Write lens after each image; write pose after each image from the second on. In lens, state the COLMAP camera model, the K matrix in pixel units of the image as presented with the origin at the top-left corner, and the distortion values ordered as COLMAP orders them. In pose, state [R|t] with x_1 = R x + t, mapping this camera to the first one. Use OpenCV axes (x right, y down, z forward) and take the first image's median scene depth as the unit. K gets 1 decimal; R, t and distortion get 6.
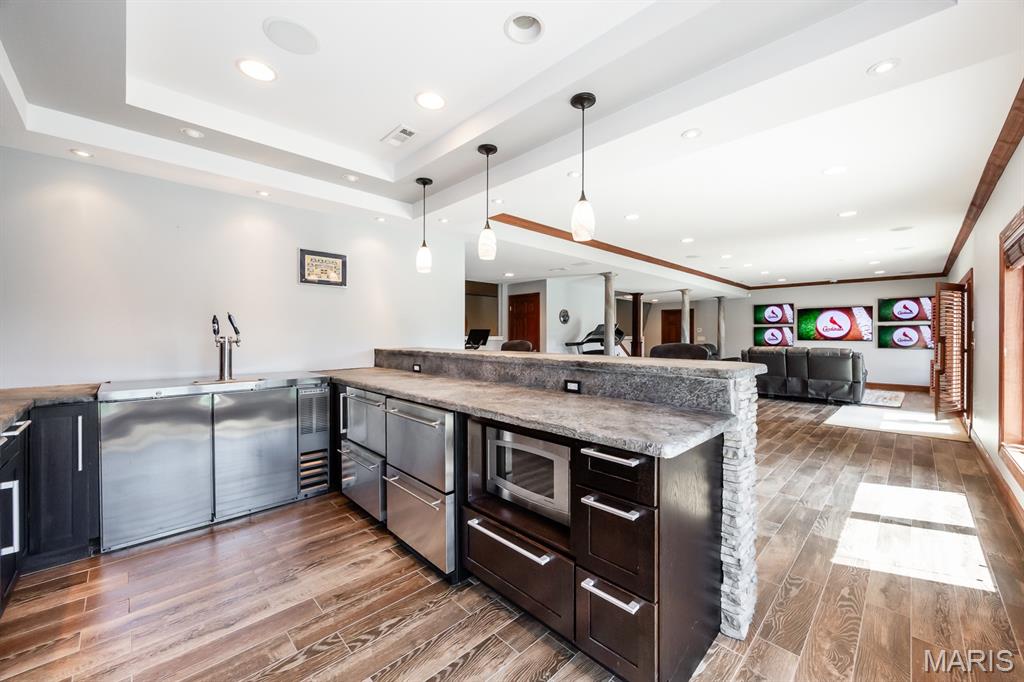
lens RADIAL K [[386.9, 0, 505.9], [0, 386.9, 338.9], [0, 0, 1]] dist [-0.000316, -0.000421]
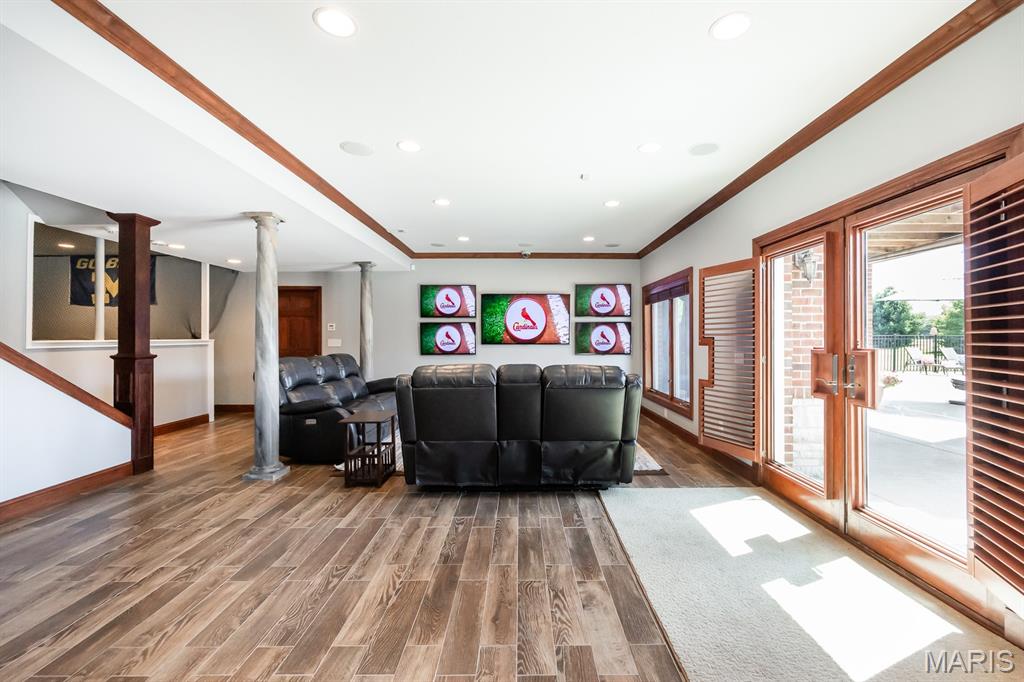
lens RADIAL K [[411.8, 0, 522.1], [0, 411.8, 334.7], [0, 0, 1]] dist [0.001511, -0.000212]
pose [[0.680225, 0.003037, 0.732998, 0.356201], [0.009263, 0.999876, -0.012739, -0.003554], [-0.732945, 0.015455, 0.680112, 0.570522]]
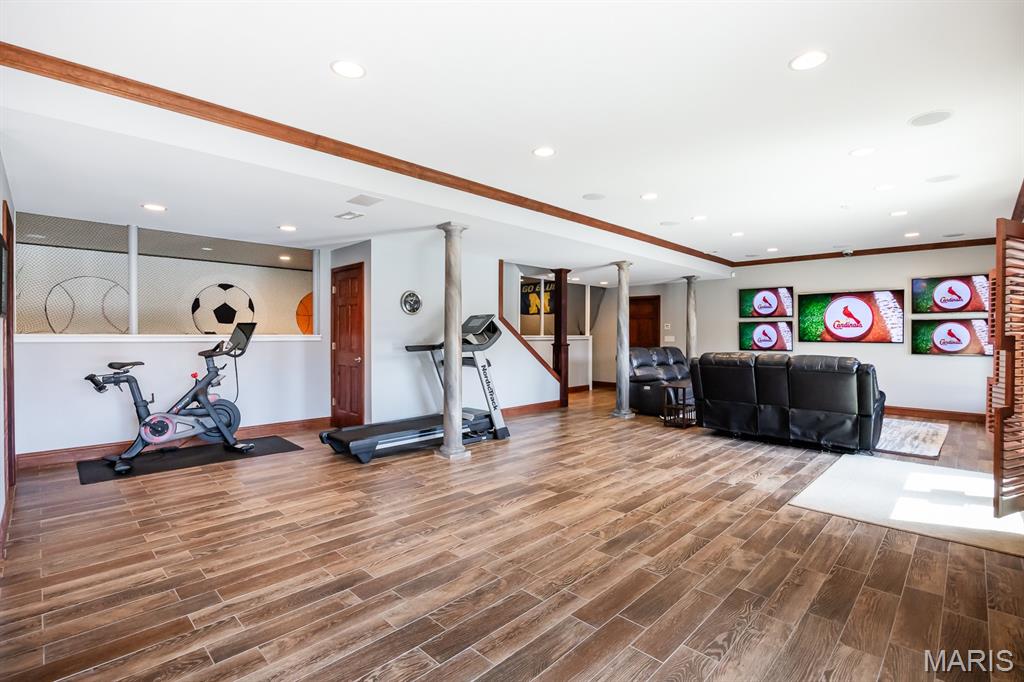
lens RADIAL K [[469.0, 0, 507.6], [0, 469.0, 339.3], [0, 0, 1]] dist [-0.018320, 0.001389]
pose [[0.999706, 0.002621, 0.024097, 0.268295], [-0.002635, 0.999996, 0.000546, -0.000177], [-0.024095, -0.000609, 0.999709, 0.242061]]
